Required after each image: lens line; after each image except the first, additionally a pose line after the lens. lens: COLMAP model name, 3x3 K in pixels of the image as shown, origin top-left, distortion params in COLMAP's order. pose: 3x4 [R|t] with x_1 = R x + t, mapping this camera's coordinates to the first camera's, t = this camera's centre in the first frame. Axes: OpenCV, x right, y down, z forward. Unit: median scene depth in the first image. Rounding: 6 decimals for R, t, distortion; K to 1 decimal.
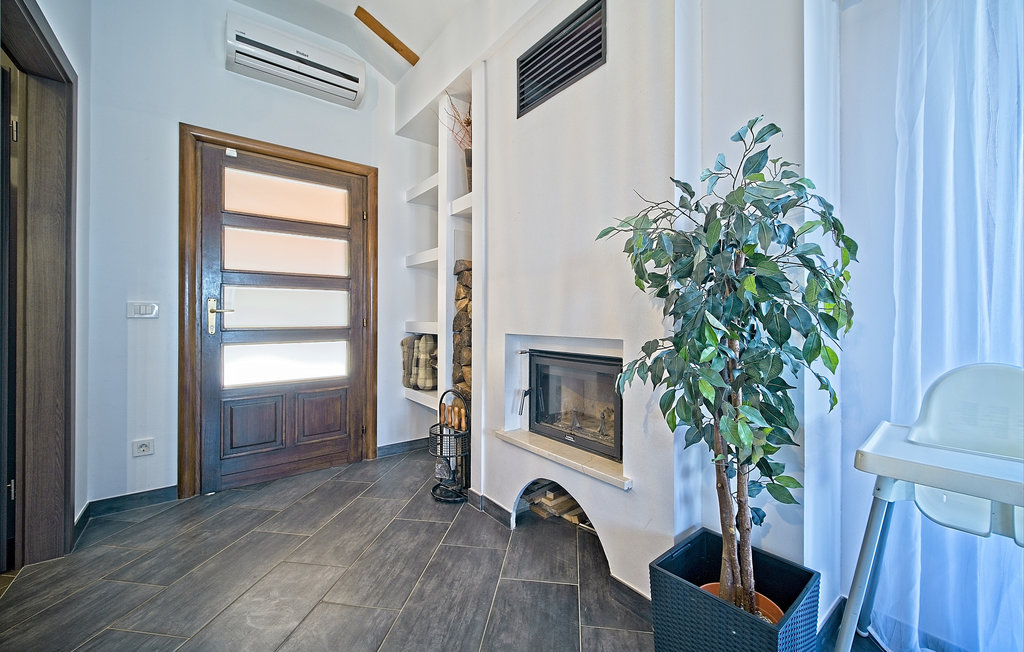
lens RADIAL K [[402.1, 0, 512.5], [0, 402.1, 314.8], [0, 0, 1]] dist [0.000654, 0.000028]
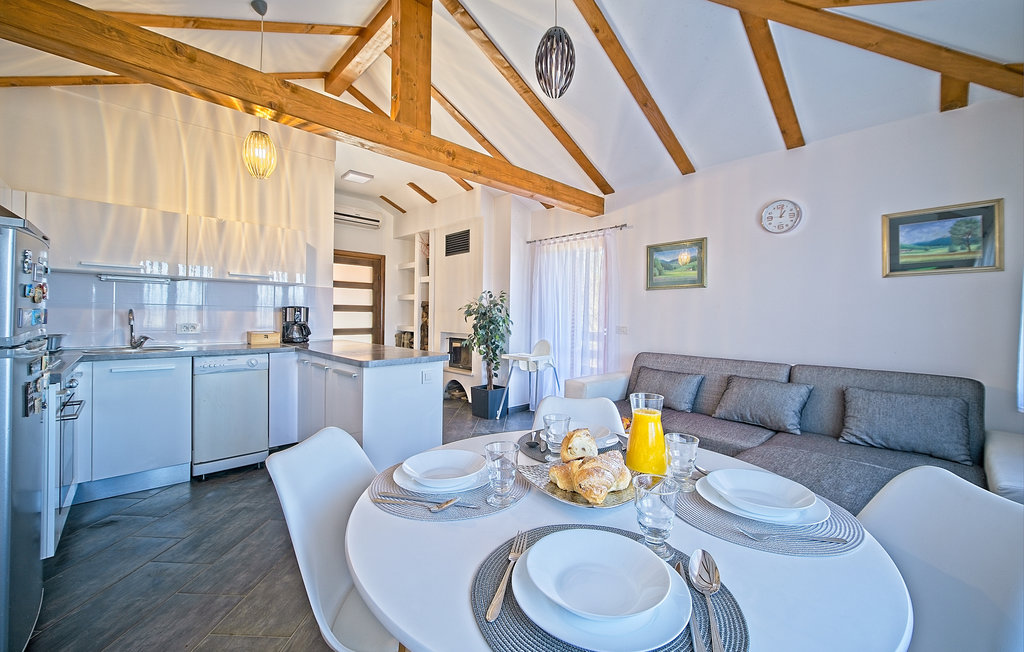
lens RADIAL K [[402.1, 0, 512.5], [0, 402.1, 314.8], [0, 0, 1]] dist [0.000654, 0.000028]
pose [[0.994263, 0.009277, 0.106557, 0.140119], [-0.010338, 0.999902, 0.009414, -0.081484], [-0.106459, -0.010462, 0.994262, -1.435359]]
